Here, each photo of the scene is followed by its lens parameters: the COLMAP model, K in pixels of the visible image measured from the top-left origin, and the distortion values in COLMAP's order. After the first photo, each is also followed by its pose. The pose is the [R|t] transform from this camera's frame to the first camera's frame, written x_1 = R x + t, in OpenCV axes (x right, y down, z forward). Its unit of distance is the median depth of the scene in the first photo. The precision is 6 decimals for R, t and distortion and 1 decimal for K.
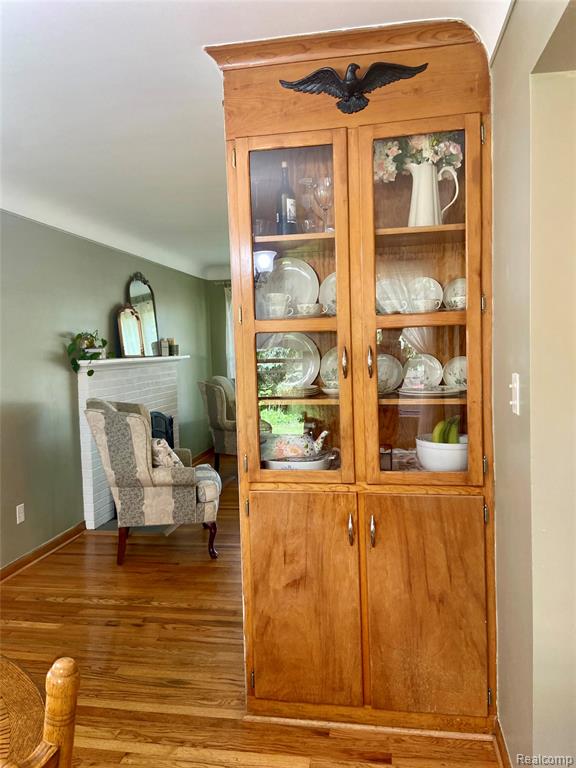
lens RADIAL K [[579.2, 0, 291.1], [0, 579.2, 382.2], [0, 0, 1]] dist [0.126780, -0.158196]
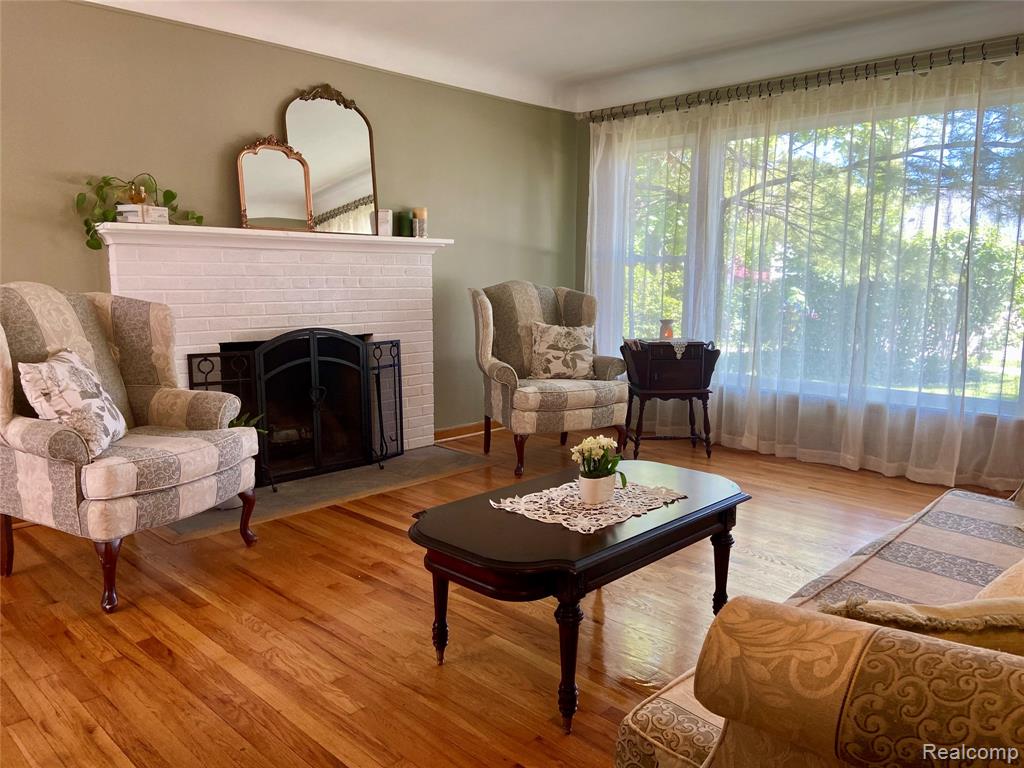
lens RADIAL K [[772.2, 0, 517.3], [0, 772.2, 380.7], [0, 0, 1]] dist [0.126780, -0.158196]
pose [[0.826167, 0.111289, -0.552326, 0.519846], [-0.062744, 0.992374, 0.106102, 0.010695], [0.559921, -0.053003, 0.826849, 0.661367]]
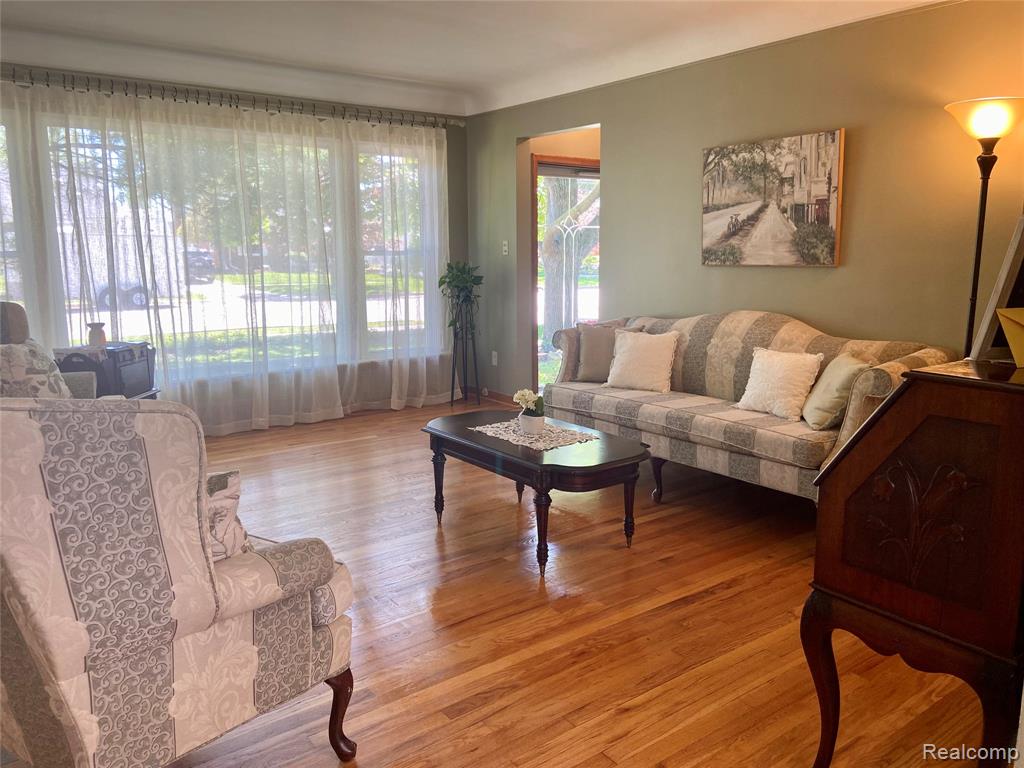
lens RADIAL K [[772.2, 0, 517.3], [0, 772.2, 380.7], [0, 0, 1]] dist [0.126780, -0.158196]
pose [[0.678546, -0.097231, 0.728094, -0.411494], [0.028742, 0.993956, 0.105949, 0.009669], [-0.733995, -0.050964, 0.677240, 0.602854]]
